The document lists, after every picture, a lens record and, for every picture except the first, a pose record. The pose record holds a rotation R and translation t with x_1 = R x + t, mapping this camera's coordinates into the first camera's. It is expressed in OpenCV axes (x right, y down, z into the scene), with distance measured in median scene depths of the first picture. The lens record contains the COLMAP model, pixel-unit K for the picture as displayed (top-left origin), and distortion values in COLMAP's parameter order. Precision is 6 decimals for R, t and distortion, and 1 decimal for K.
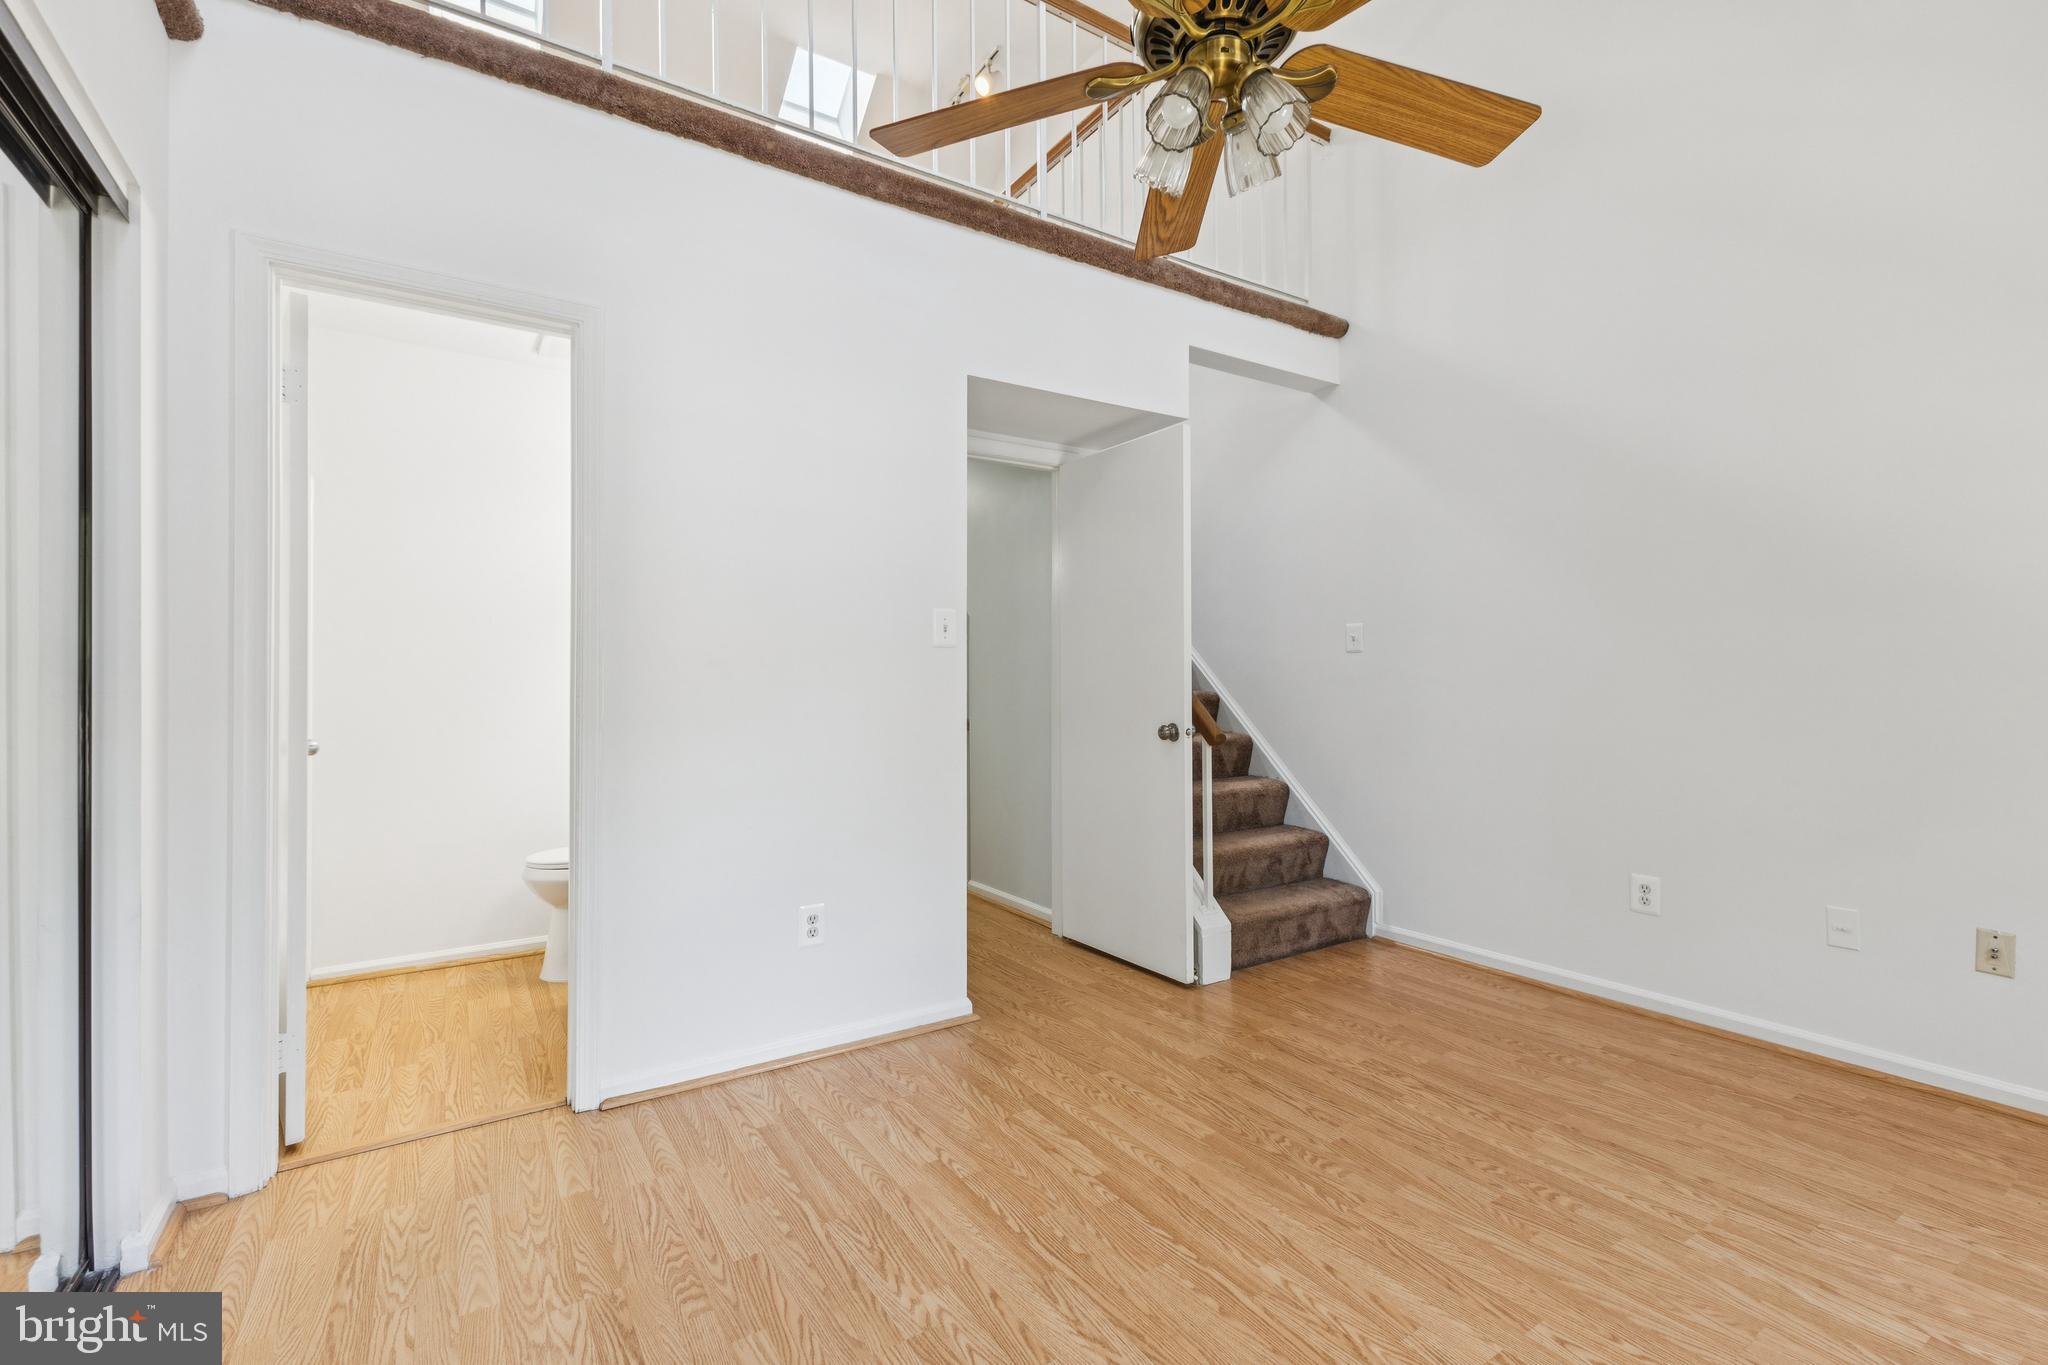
lens RADIAL K [[898.7, 0, 1015.9], [0, 898.7, 678.9], [0, 0, 1]] dist [0.015216, 0.000132]
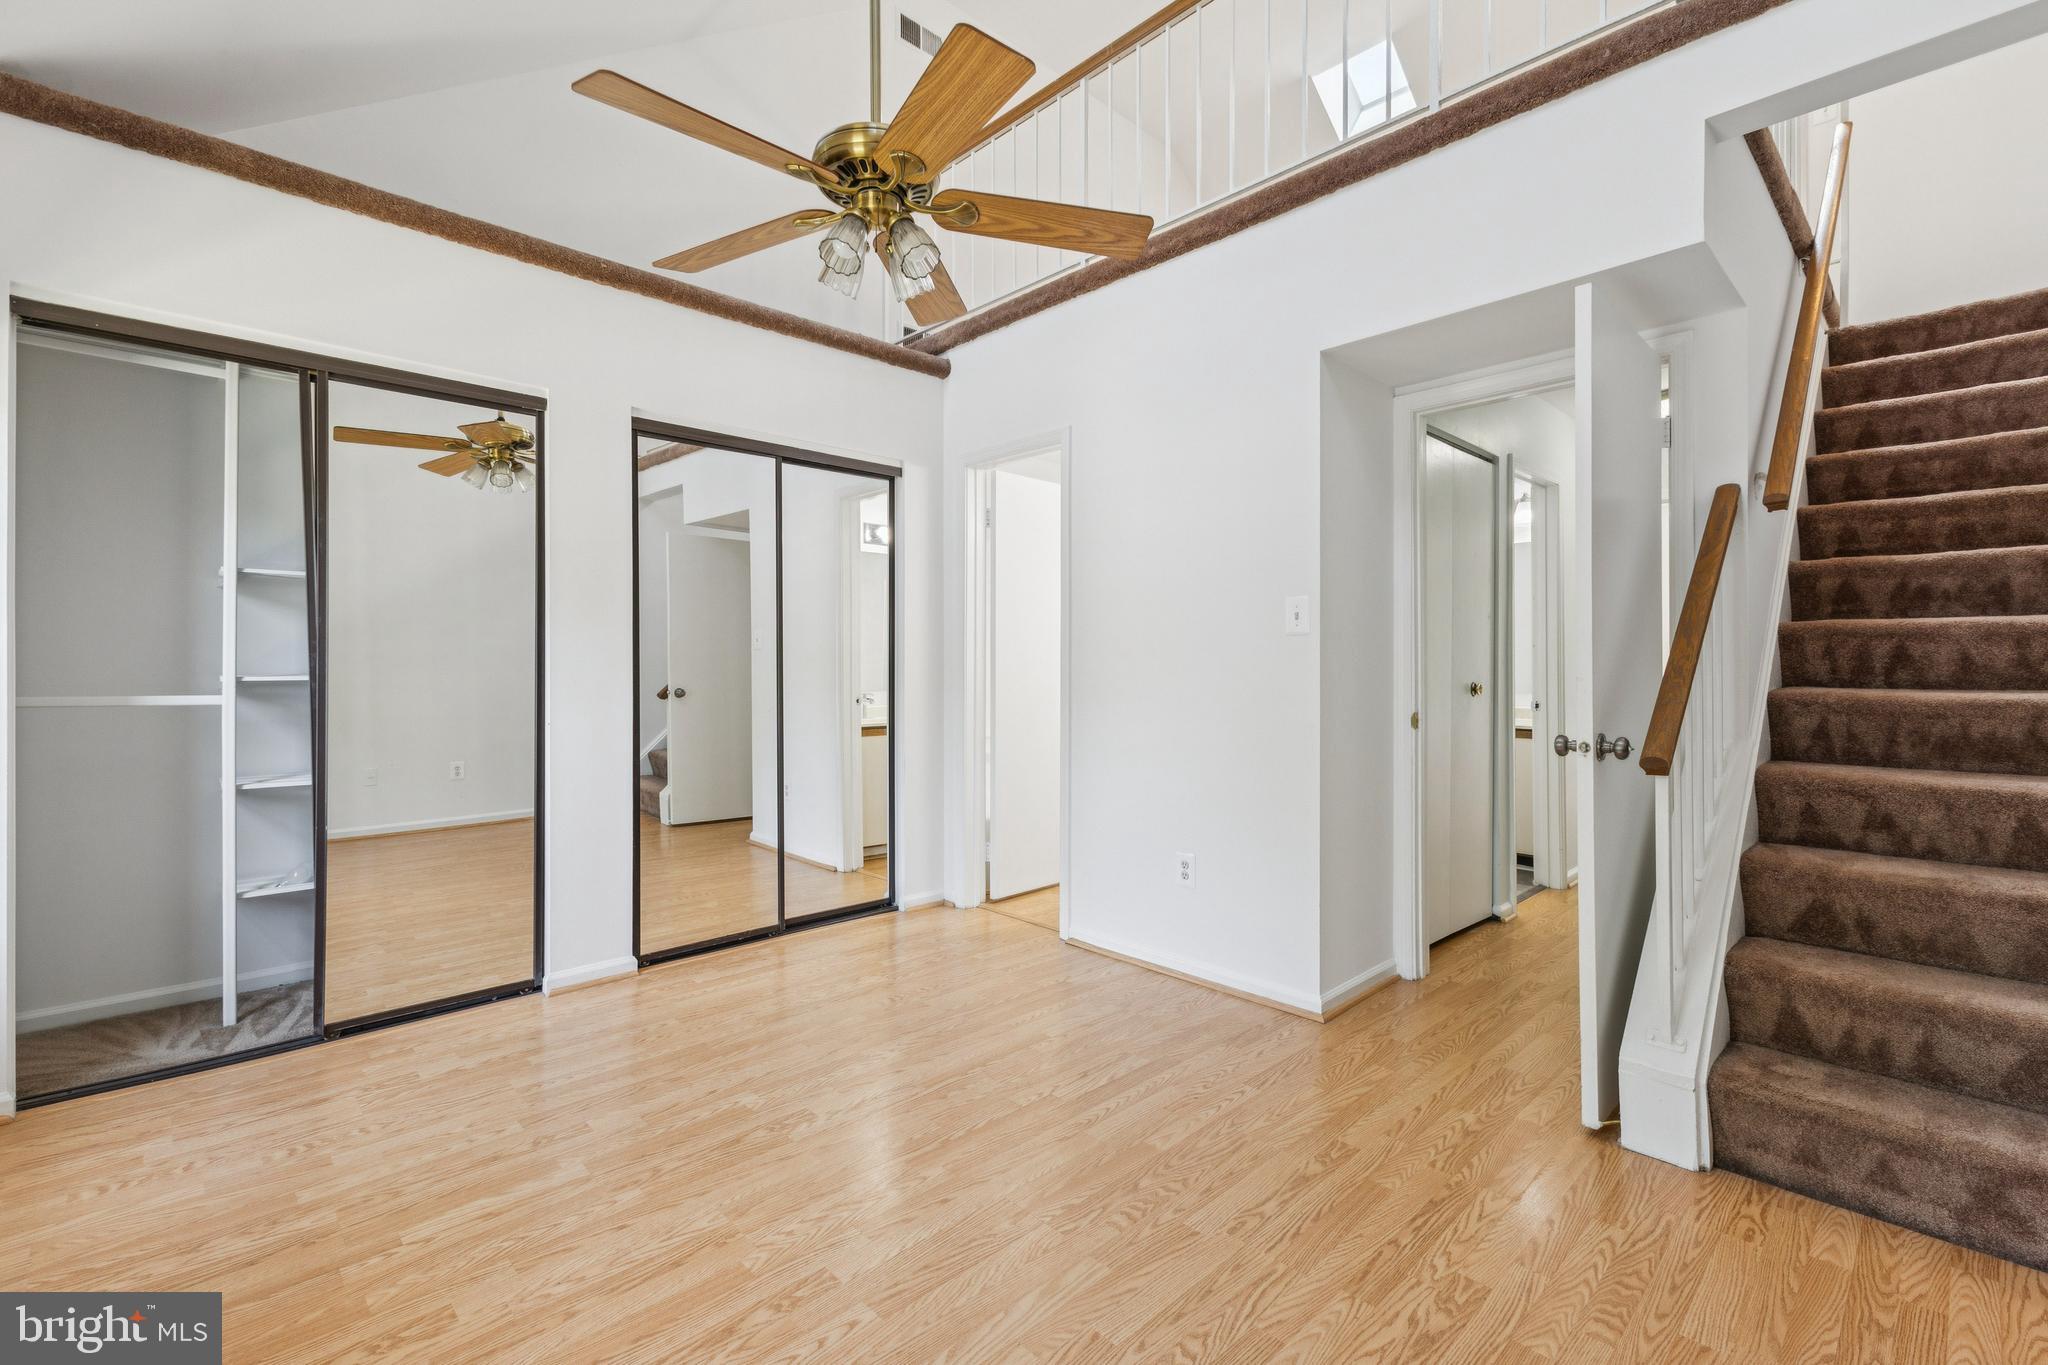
lens RADIAL K [[884.3, 0, 1031.7], [0, 884.3, 674.2], [0, 0, 1]] dist [0.000403, -0.000110]
pose [[0.188990, 0.009323, -0.981935, 1.028947], [0.001318, 0.999952, 0.009748, -0.001713], [0.981978, -0.003136, 0.188968, 0.653681]]
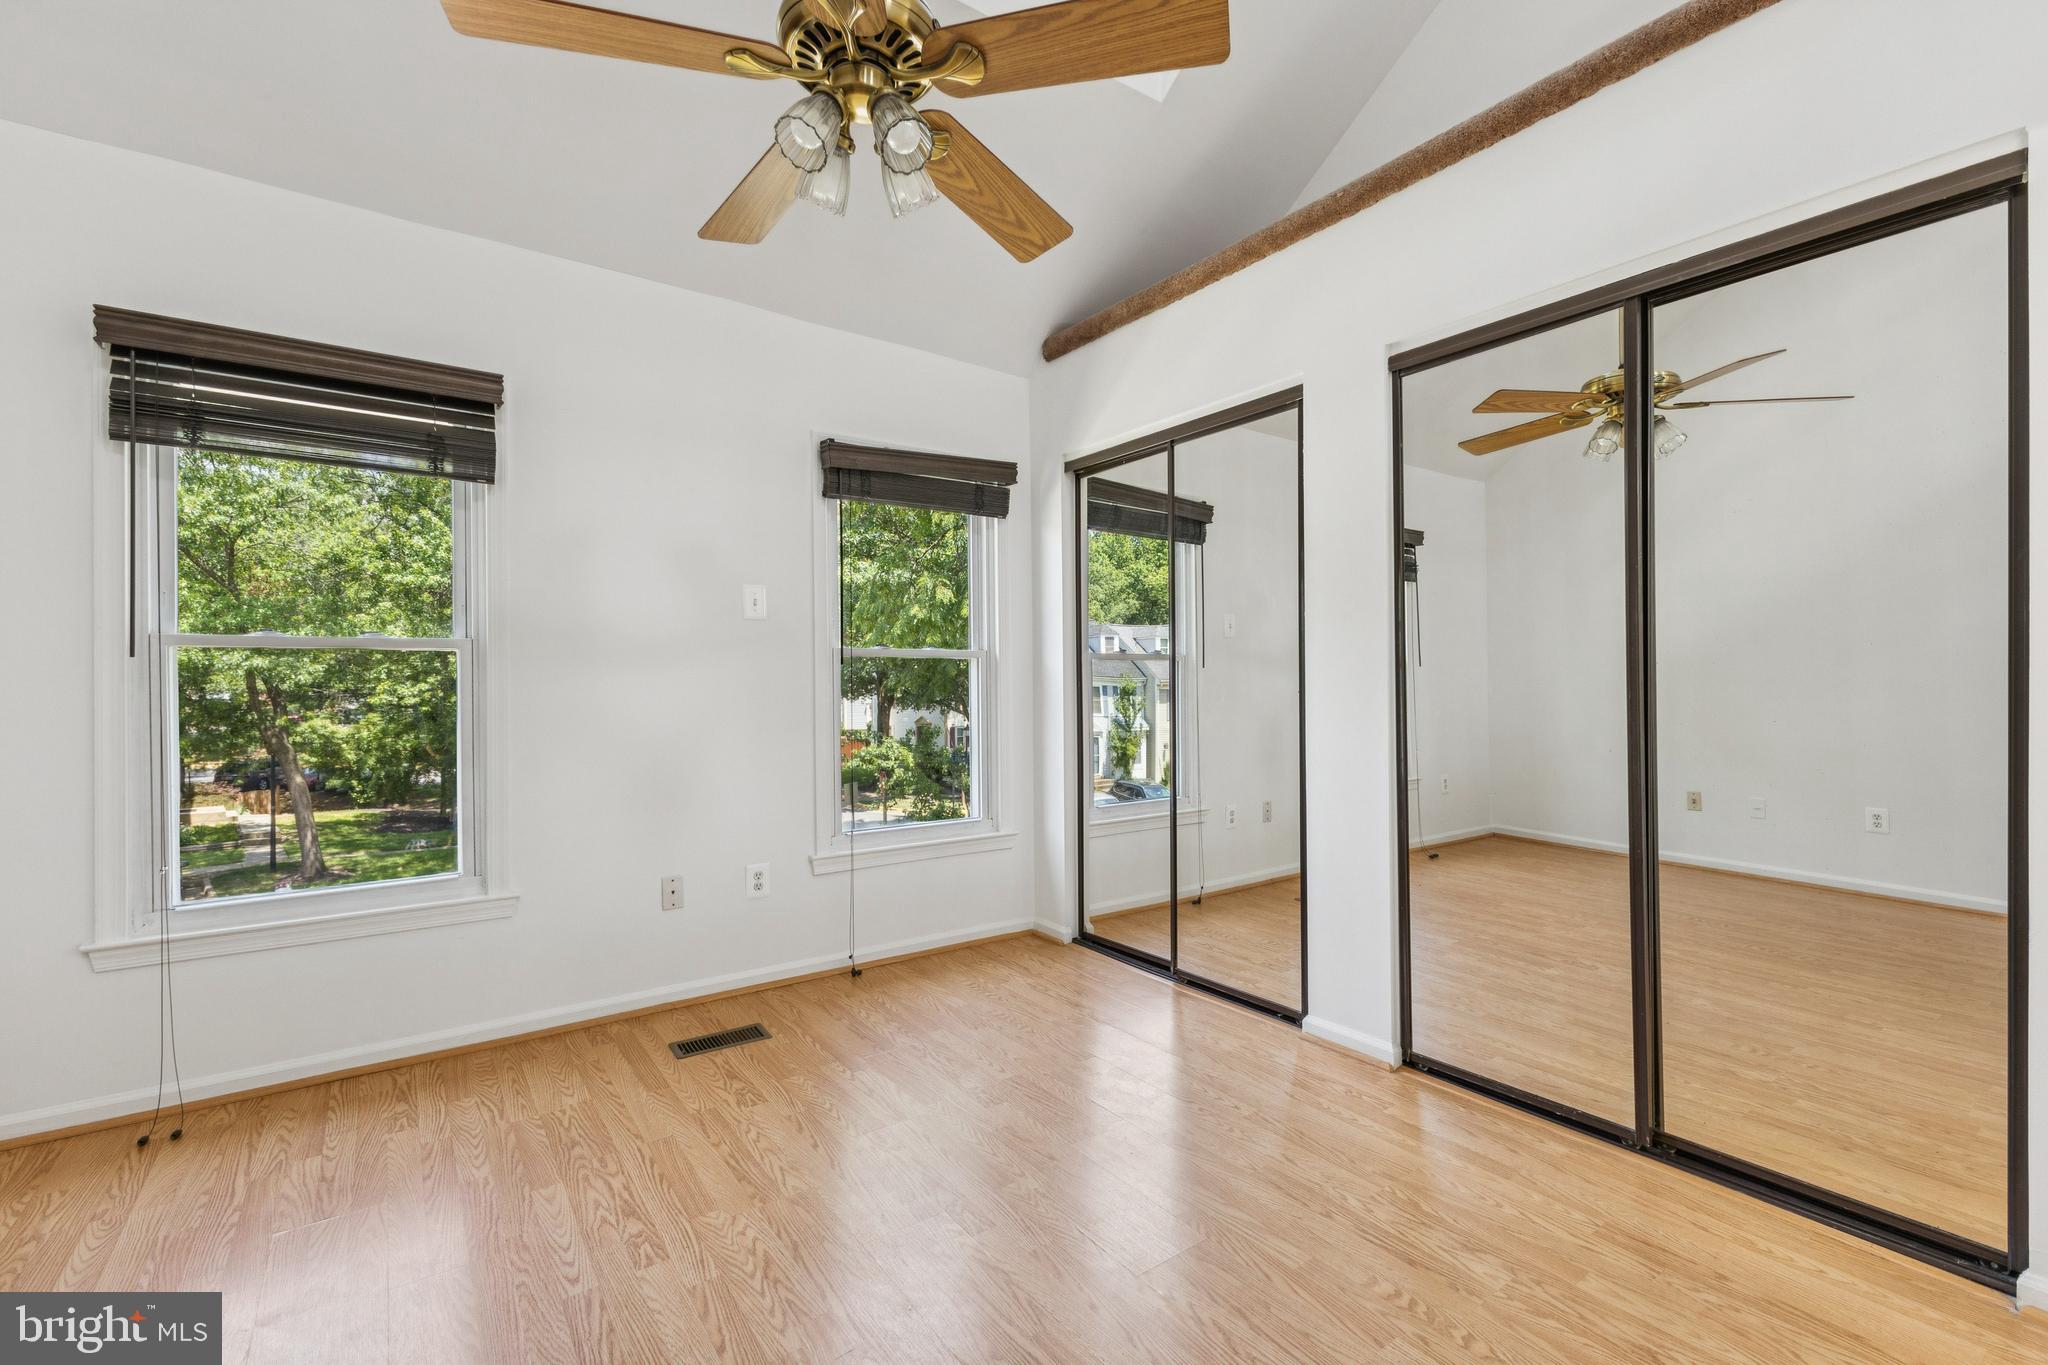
lens RADIAL K [[876.2, 0, 1021.9], [0, 876.2, 693.3], [0, 0, 1]] dist [0.014470, -0.004845]
pose [[-0.998846, 0.011195, -0.046709, 0.062726], [0.010769, 0.999898, 0.009361, 0.004312], [0.046809, 0.008847, -0.998865, 1.353351]]
